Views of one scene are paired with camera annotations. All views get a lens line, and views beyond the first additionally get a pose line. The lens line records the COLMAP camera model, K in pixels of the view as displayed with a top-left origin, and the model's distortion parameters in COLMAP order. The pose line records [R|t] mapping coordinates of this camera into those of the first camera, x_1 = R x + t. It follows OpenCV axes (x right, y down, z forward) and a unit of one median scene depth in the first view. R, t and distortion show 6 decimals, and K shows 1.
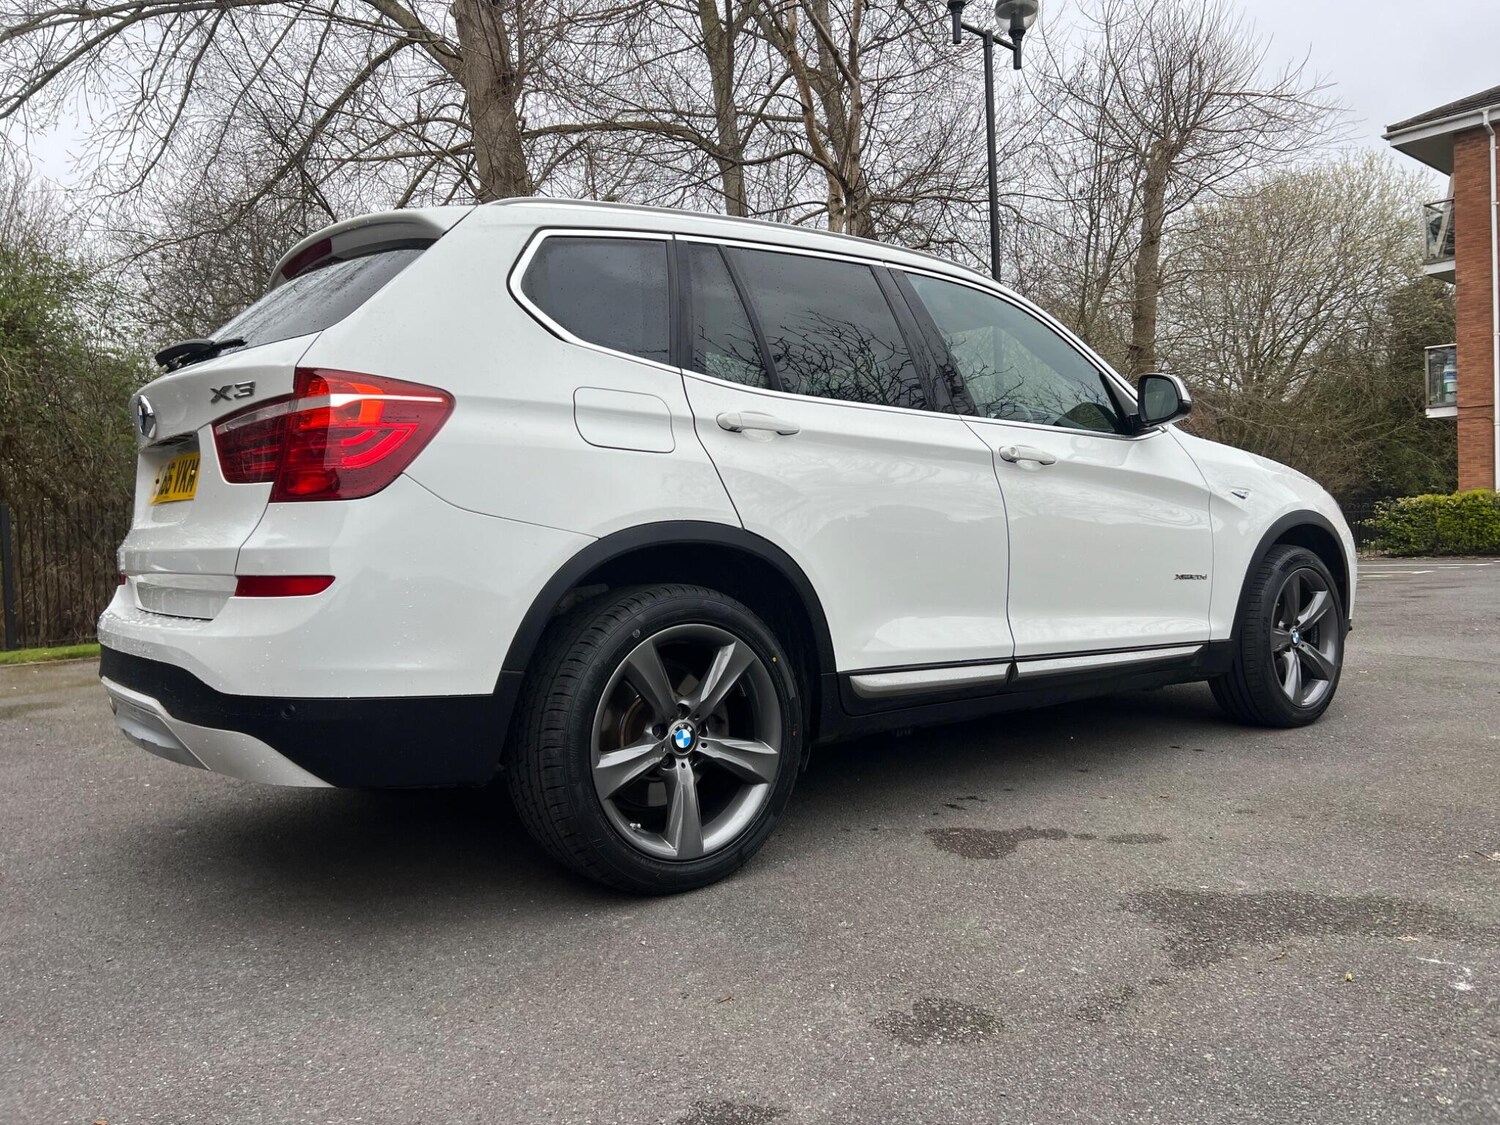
lens RADIAL K [[1124.8, 0, 749.5], [0, 1124.8, 551.9], [0, 0, 1]] dist [0.055118, -0.059243]
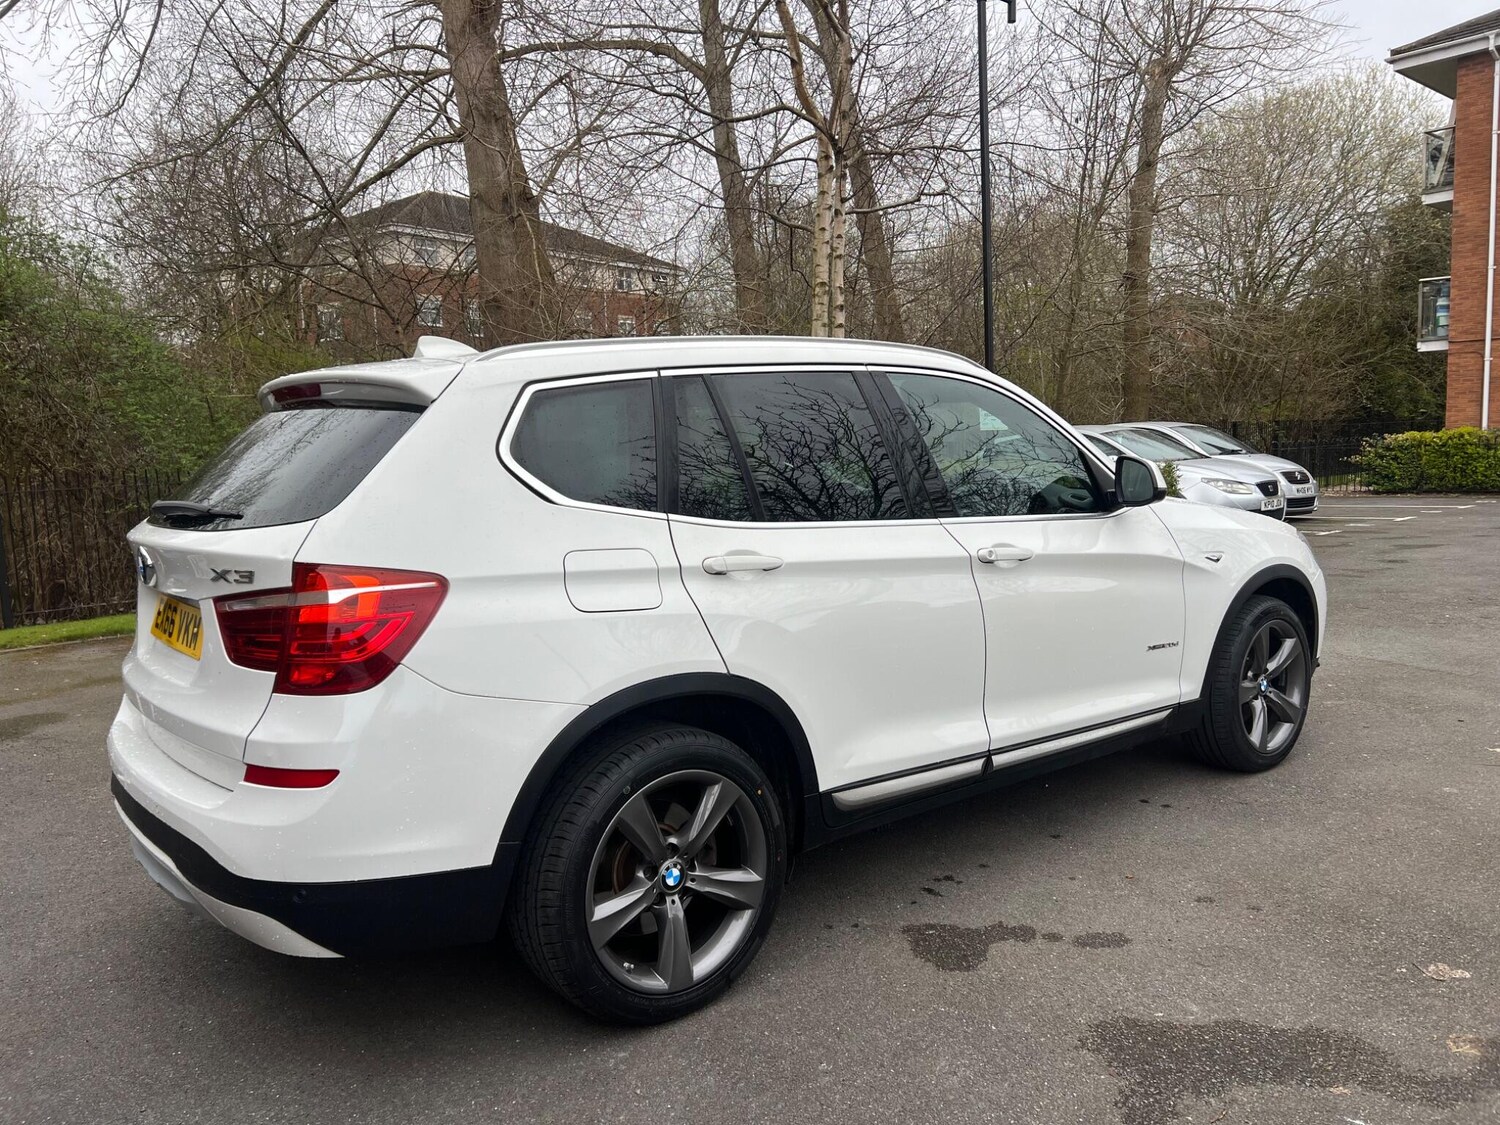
lens RADIAL K [[1124.8, 0, 754.1], [0, 1124.8, 553.0], [0, 0, 1]] dist [0.062607, -0.070218]
pose [[0.999921, -0.006431, 0.010794, 0.006602], [0.005430, 0.995901, 0.090290, -0.201374], [-0.011330, -0.090225, 0.995857, -0.025887]]
